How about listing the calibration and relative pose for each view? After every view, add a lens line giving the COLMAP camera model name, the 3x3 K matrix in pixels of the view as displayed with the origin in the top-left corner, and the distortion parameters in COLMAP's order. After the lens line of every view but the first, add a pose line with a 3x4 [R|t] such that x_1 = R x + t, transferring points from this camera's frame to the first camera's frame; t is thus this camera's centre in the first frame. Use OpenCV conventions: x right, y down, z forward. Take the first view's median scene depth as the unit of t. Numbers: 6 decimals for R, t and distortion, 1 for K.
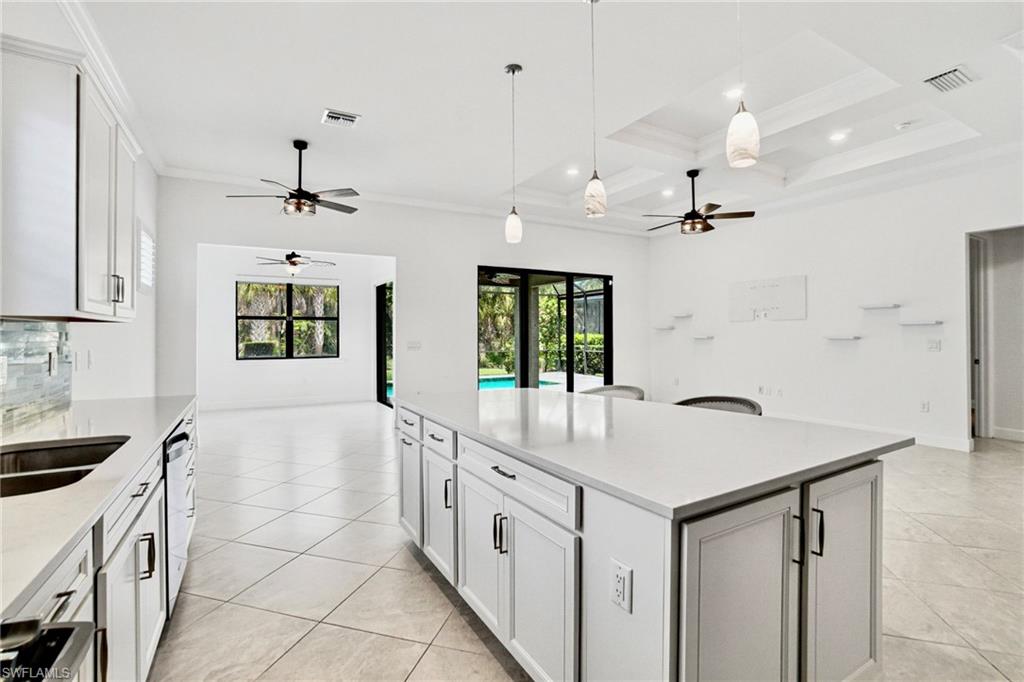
lens RADIAL K [[464.7, 0, 511.0], [0, 464.7, 330.3], [0, 0, 1]] dist [-0.040659, 0.005132]
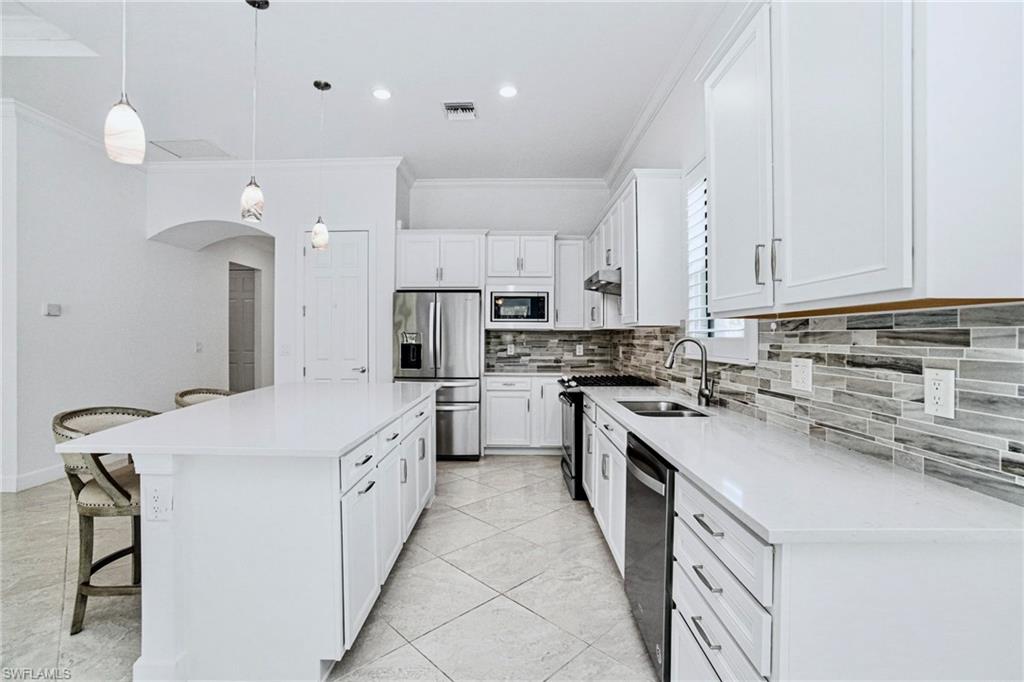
lens RADIAL K [[464.7, 0, 507.1], [0, 464.7, 334.9], [0, 0, 1]] dist [-0.040659, 0.005132]
pose [[-0.857650, 0.004760, 0.514212, -0.243323], [-0.005238, 0.999824, -0.017991, 0.006320], [-0.514208, -0.018124, -0.857474, 0.473202]]
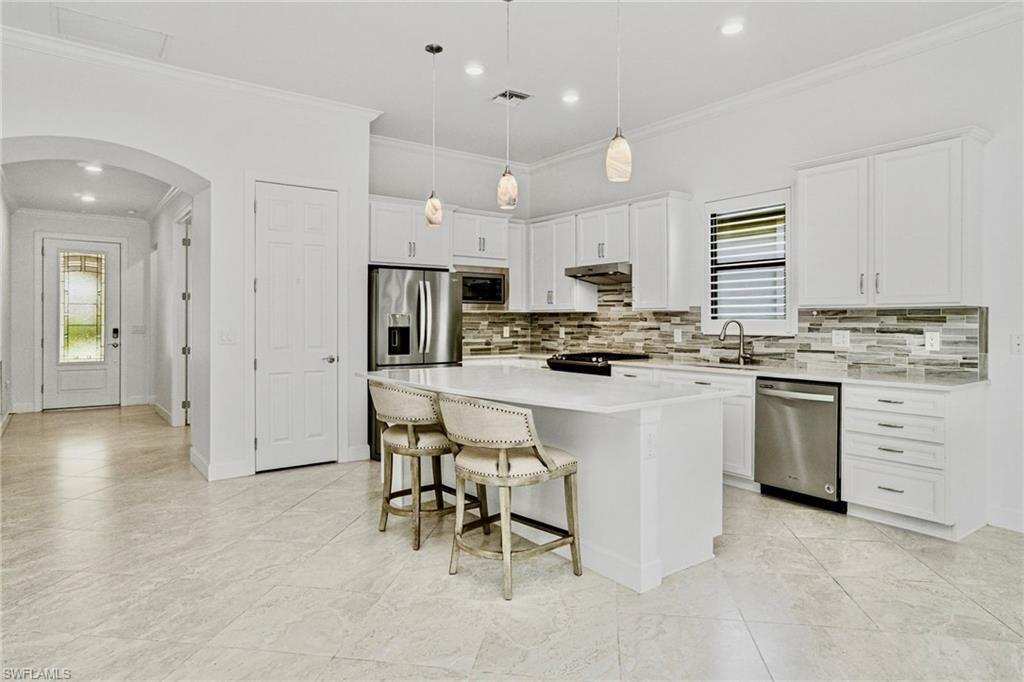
lens RADIAL K [[614.7, 0, 513.5], [0, 614.7, 318.5], [0, 0, 1]] dist [-0.009506, 0.000386]
pose [[-0.991621, 0.002465, -0.129161, 0.109620], [0.004304, 0.999893, -0.013957, 0.008498], [0.129113, -0.014396, -0.991525, 0.723948]]
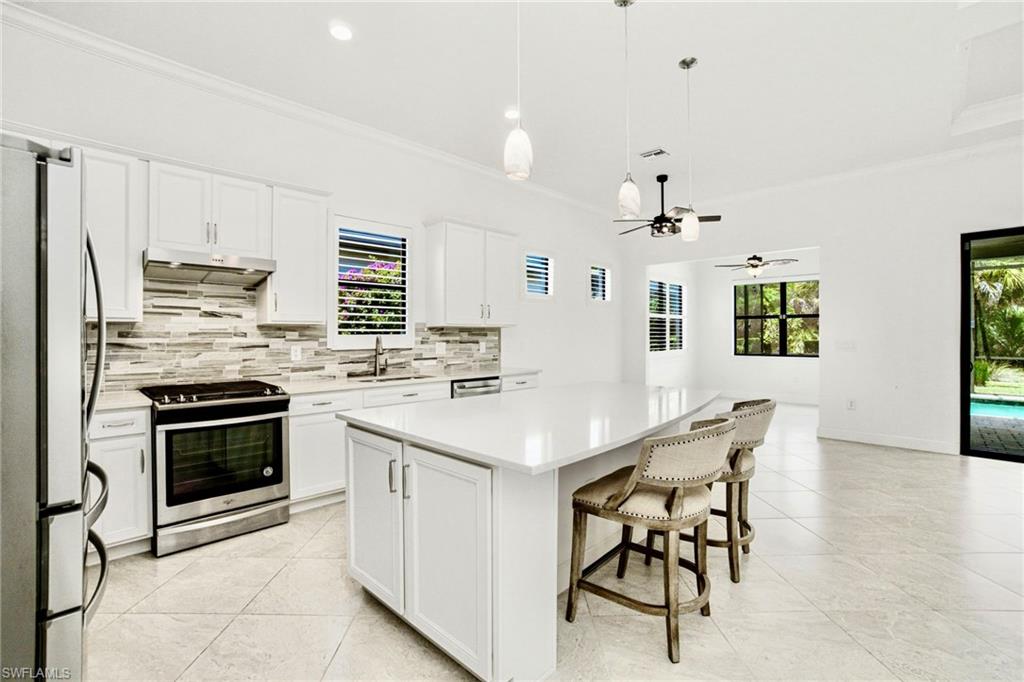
lens RADIAL K [[464.7, 0, 502.9], [0, 464.7, 334.8], [0, 0, 1]] dist [-0.040659, 0.005132]
pose [[0.262080, 0.003637, -0.965039, 0.328843], [0.011641, 0.999908, 0.006930, 0.000019], [0.964976, -0.013050, 0.262013, 0.141132]]
